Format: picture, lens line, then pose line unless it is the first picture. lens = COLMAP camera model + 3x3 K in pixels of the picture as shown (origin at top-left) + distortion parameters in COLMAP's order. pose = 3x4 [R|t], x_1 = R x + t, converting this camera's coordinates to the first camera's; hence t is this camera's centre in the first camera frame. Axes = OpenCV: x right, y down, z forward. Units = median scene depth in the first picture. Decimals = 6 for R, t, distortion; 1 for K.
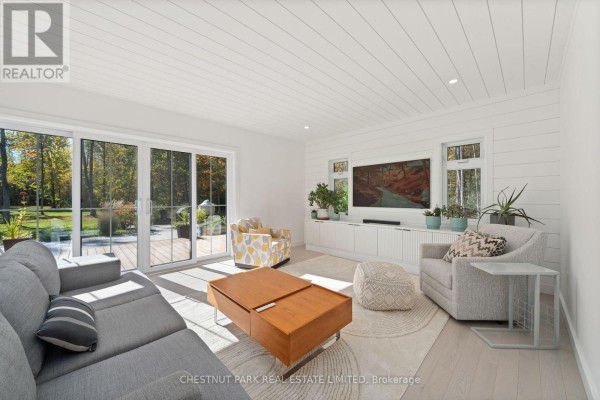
lens RADIAL K [[232.0, 0, 300.5], [0, 232.0, 197.5], [0, 0, 1]] dist [0.000568, -0.000145]
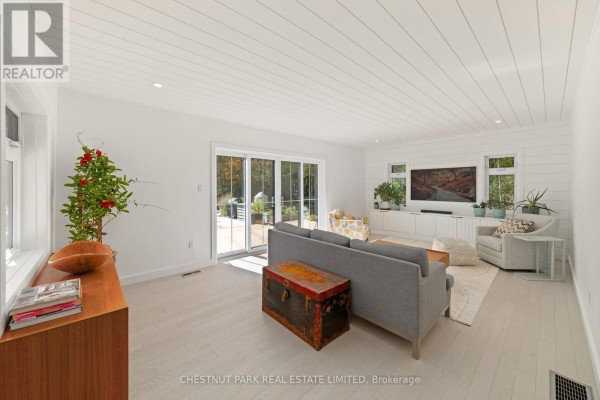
lens RADIAL K [[232.0, 0, 306.7], [0, 232.0, 187.1], [0, 0, 1]] dist [0.000568, -0.000145]
pose [[0.999385, -0.002015, -0.035019, -0.417404], [0.002136, 0.999992, 0.003429, -0.052122], [0.035012, -0.003502, 0.999381, -0.437267]]
